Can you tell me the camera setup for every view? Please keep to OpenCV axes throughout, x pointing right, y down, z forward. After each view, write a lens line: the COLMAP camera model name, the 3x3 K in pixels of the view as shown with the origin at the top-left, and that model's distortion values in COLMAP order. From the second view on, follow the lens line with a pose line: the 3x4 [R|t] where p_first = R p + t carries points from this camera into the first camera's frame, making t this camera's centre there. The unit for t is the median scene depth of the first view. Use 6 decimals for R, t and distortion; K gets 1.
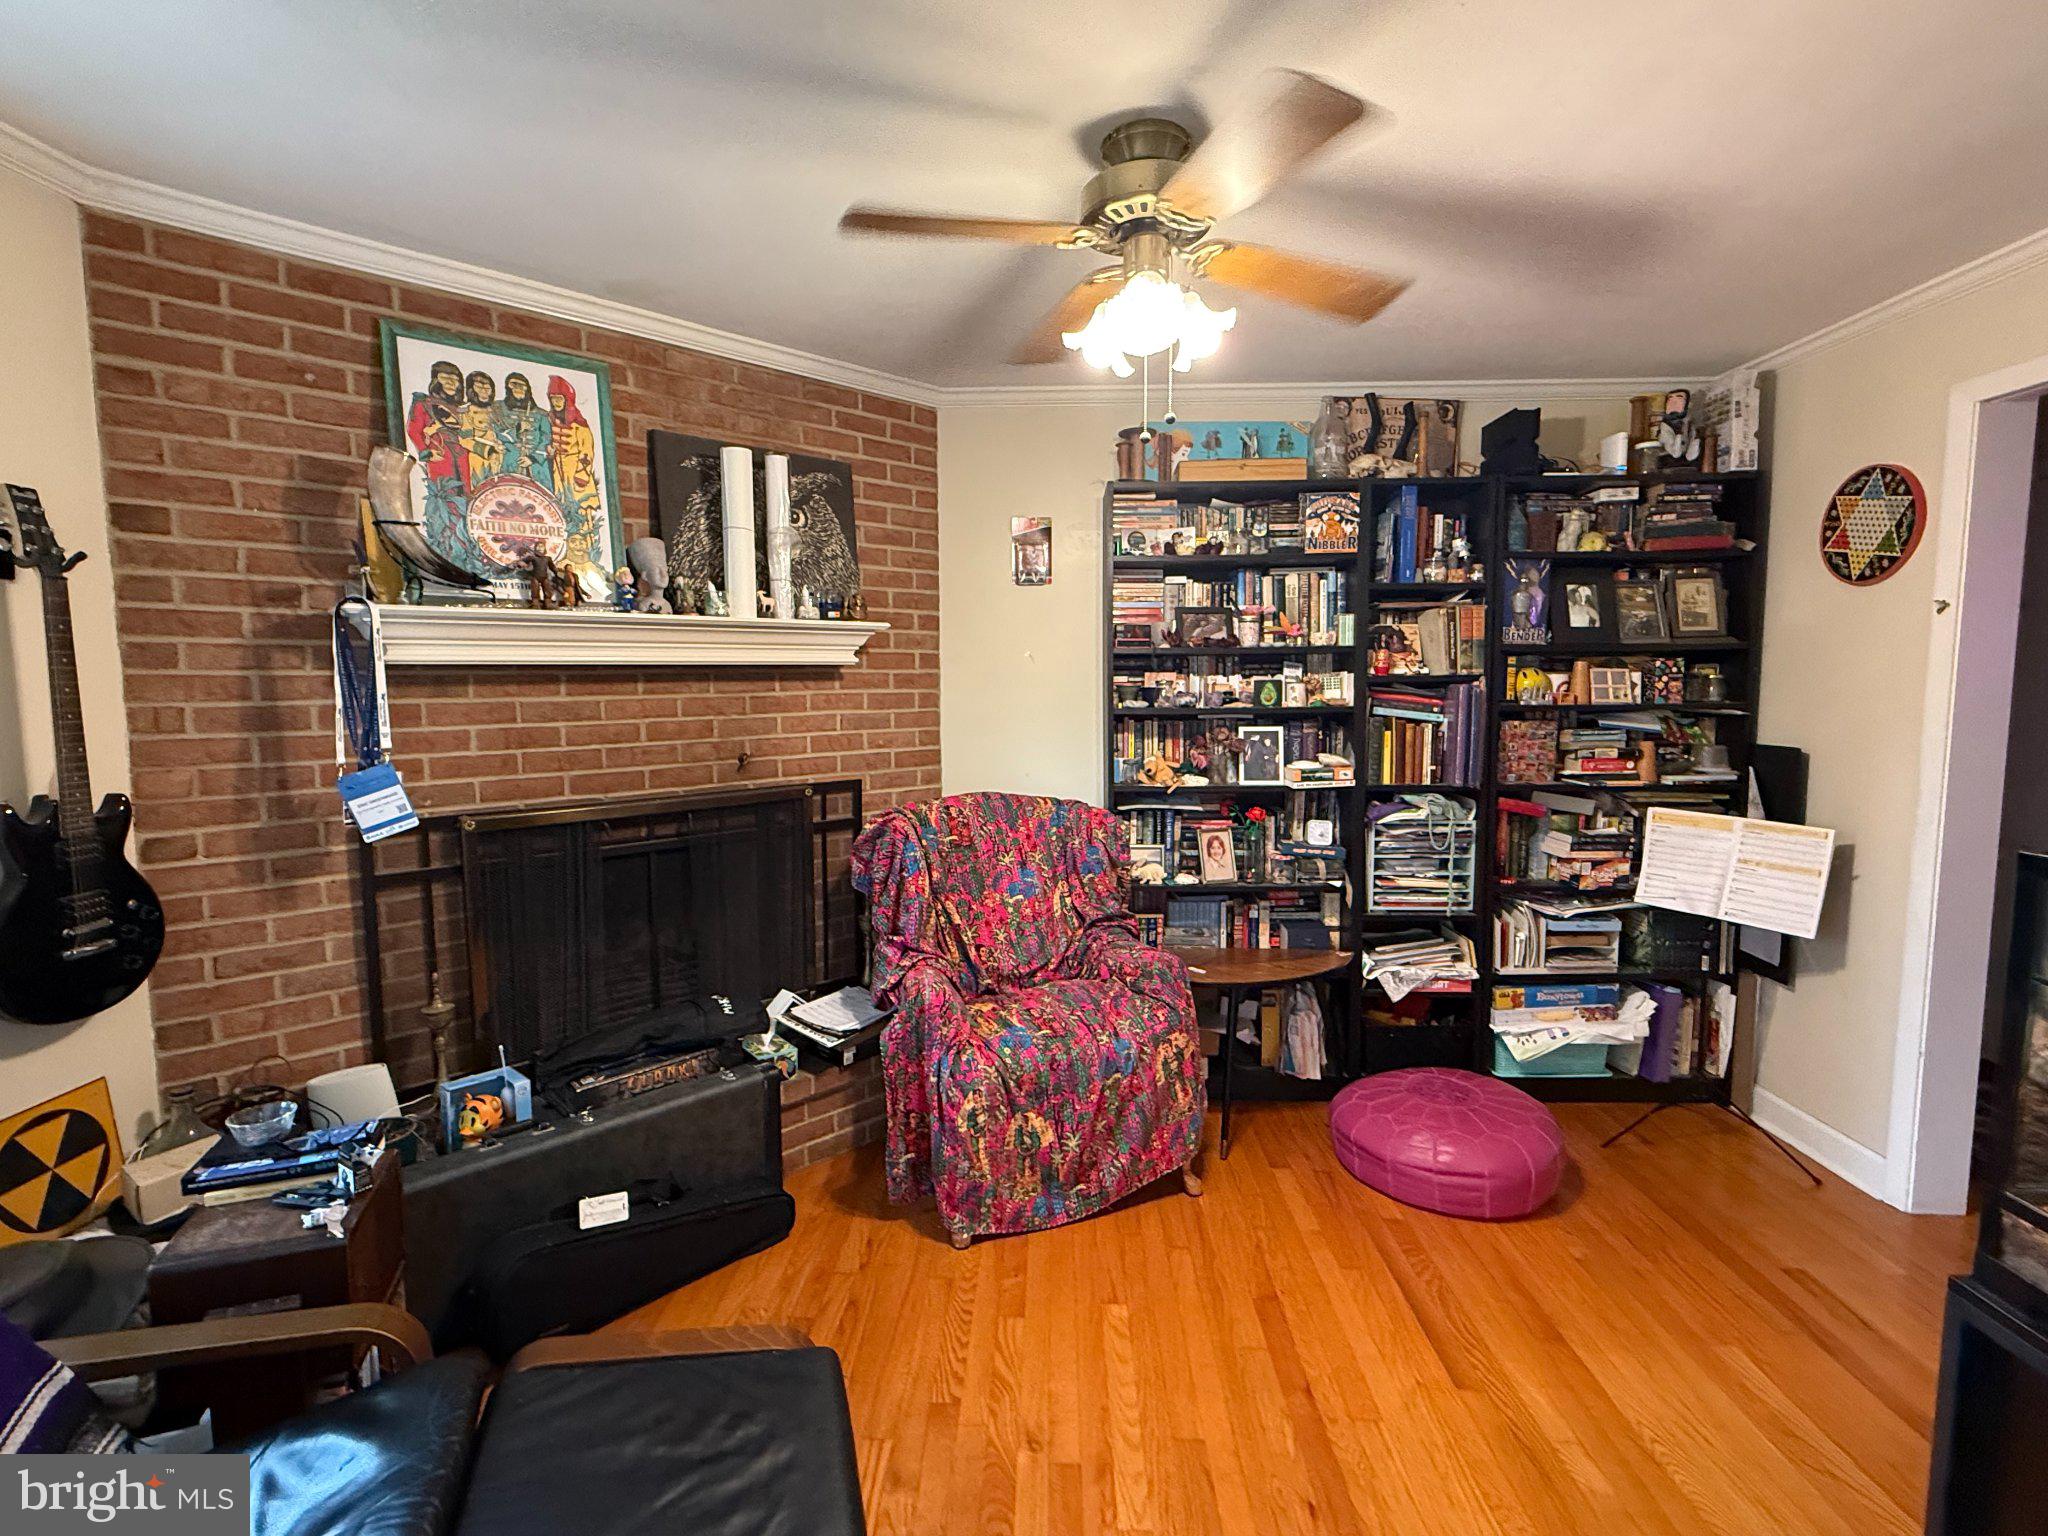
lens RADIAL K [[961.3, 0, 1024.0], [0, 961.3, 768.0], [0, 0, 1]] dist [0.000296, -0.000021]
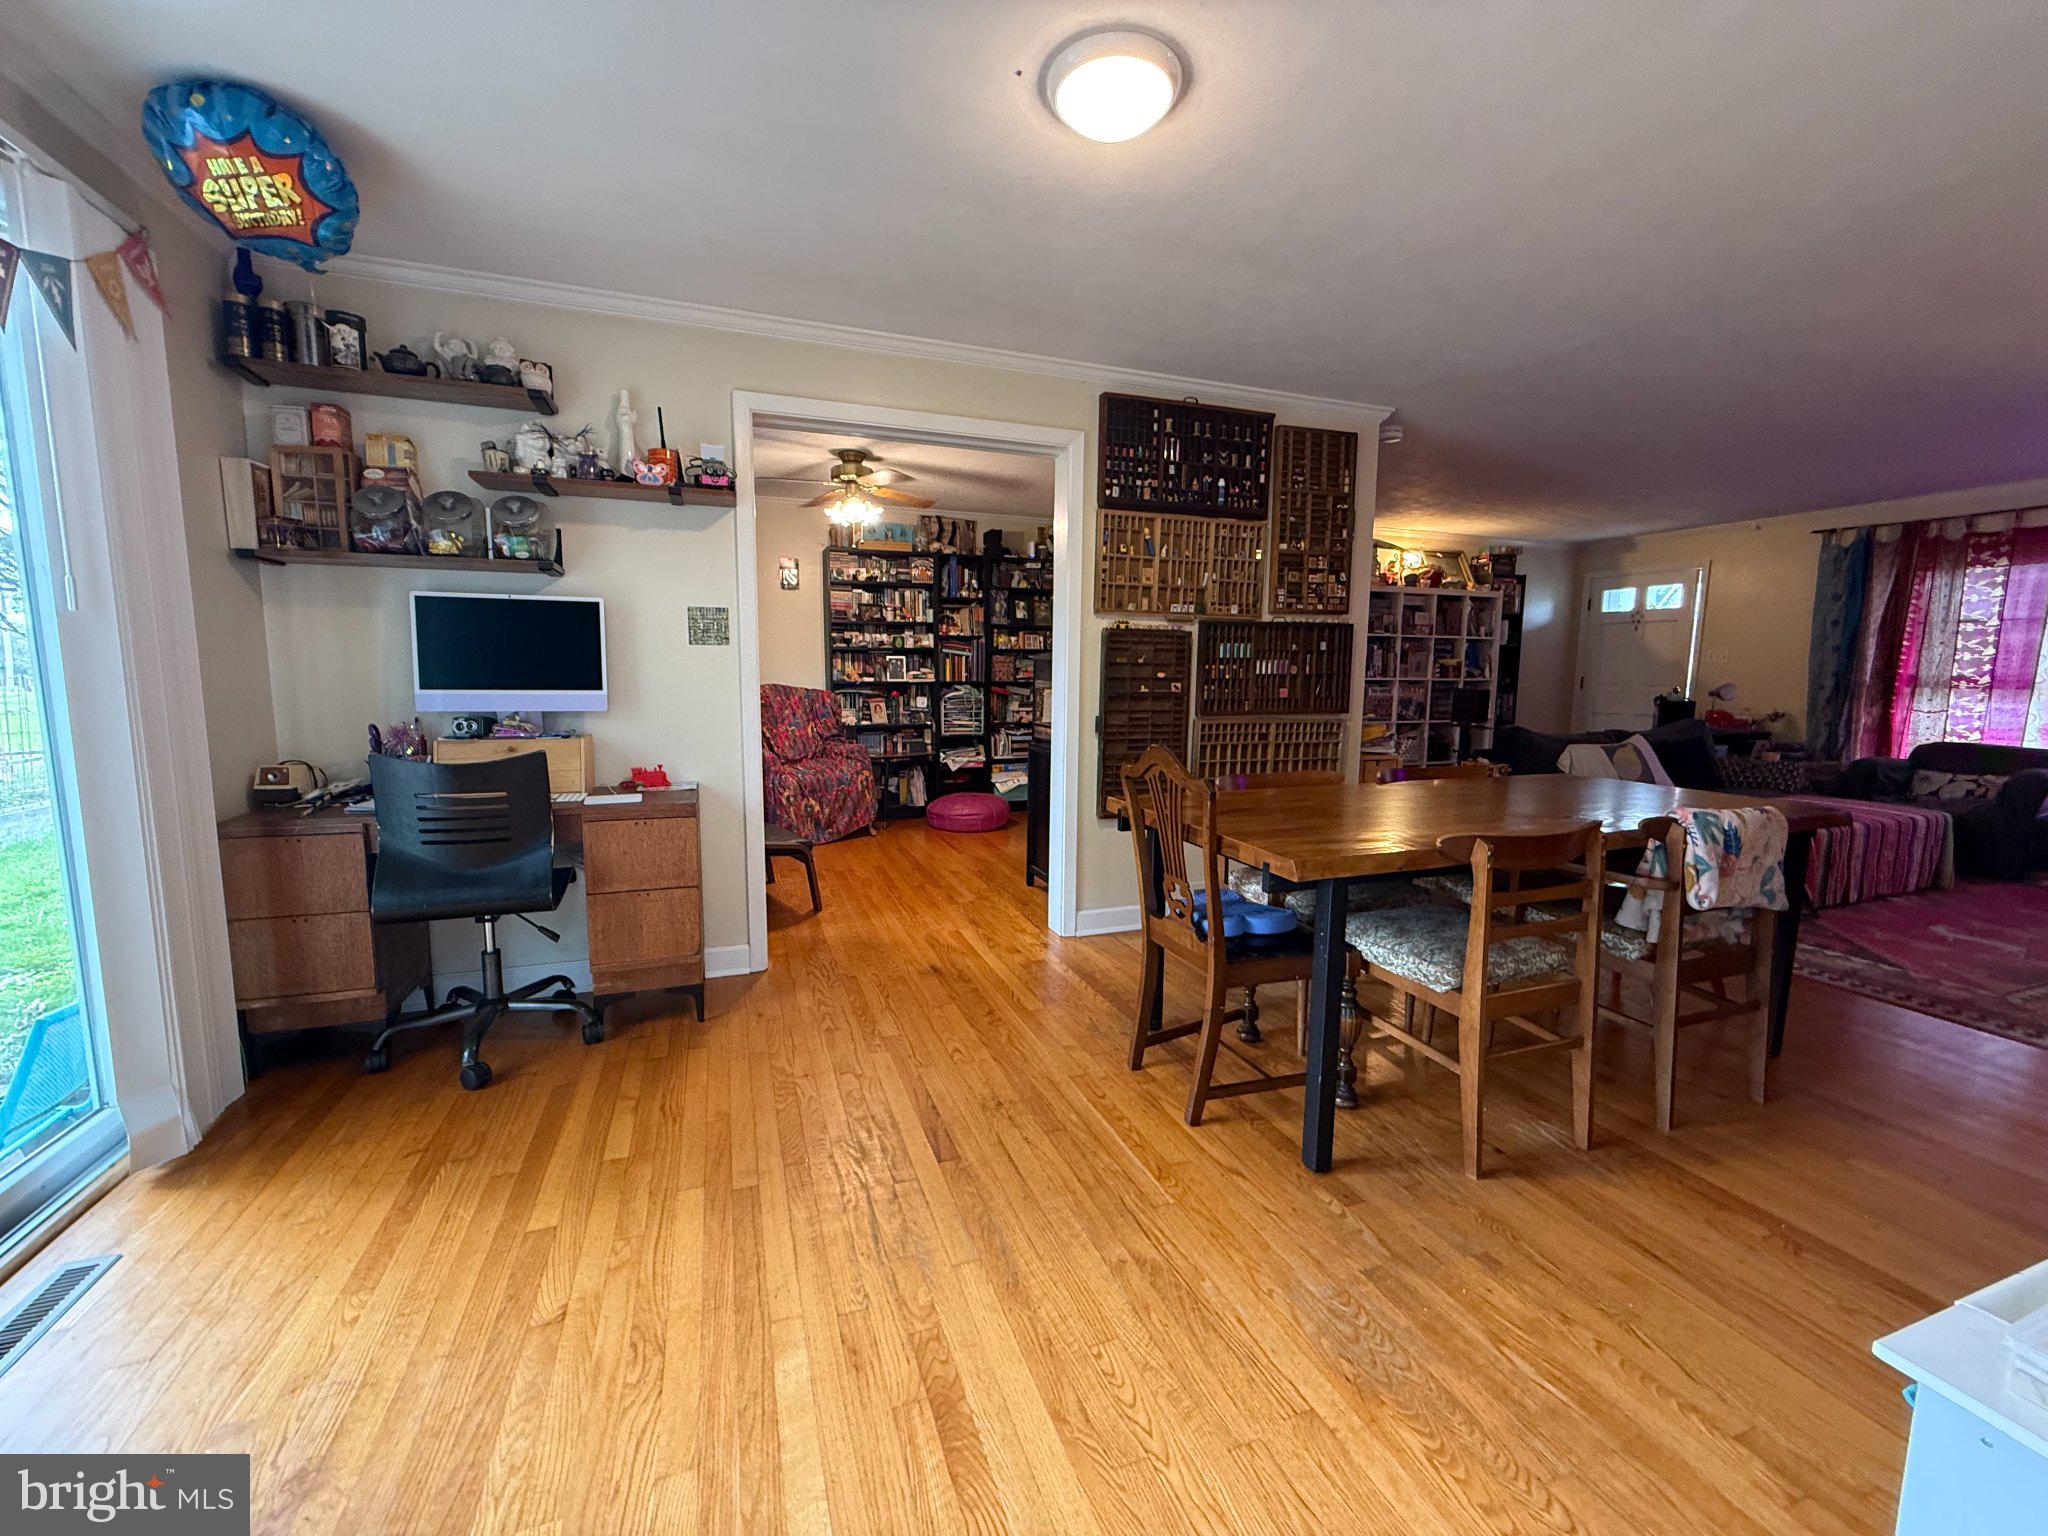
lens RADIAL K [[820.7, 0, 1024.0], [0, 820.7, 768.0], [0, 0, 1]] dist [-0.000932, -0.000099]
pose [[0.926817, -0.031292, 0.374207, -0.220081], [0.019846, 0.999211, 0.034404, 0.166773], [-0.374989, -0.024460, 0.926707, -0.973520]]
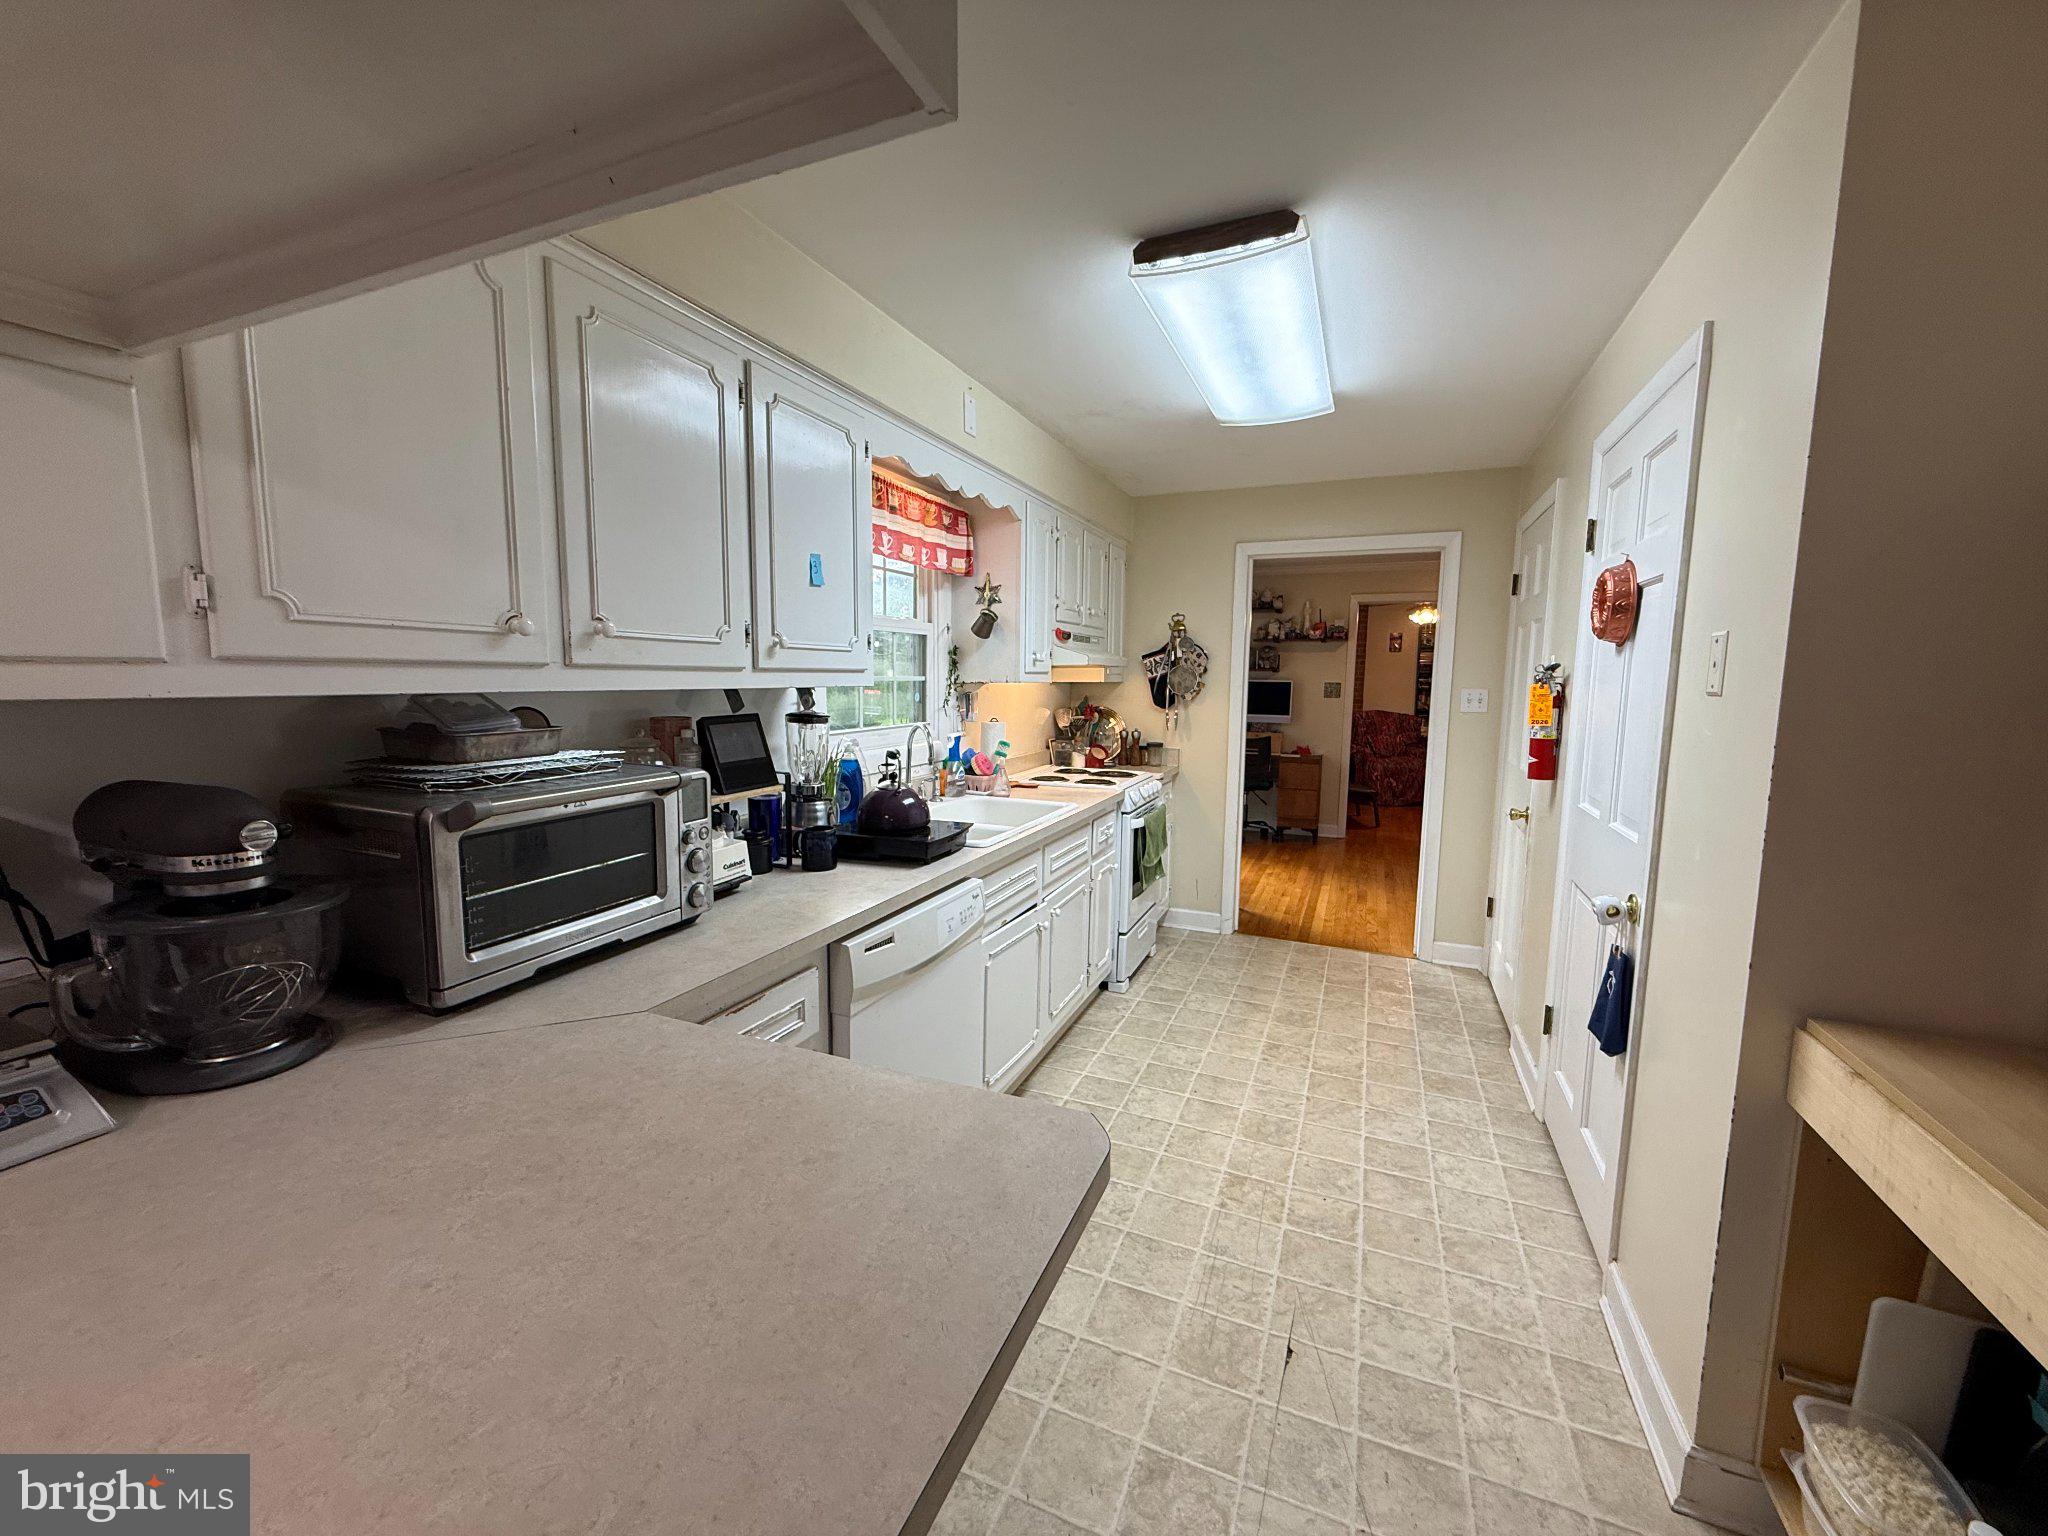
lens RADIAL K [[820.7, 0, 1024.0], [0, 820.7, 768.0], [0, 0, 1]] dist [-0.000932, -0.000099]
pose [[0.932385, 0.053878, -0.357428, -0.170307], [-0.046254, 0.998484, 0.029853, 0.217270], [0.358495, -0.011302, 0.933463, -2.424423]]
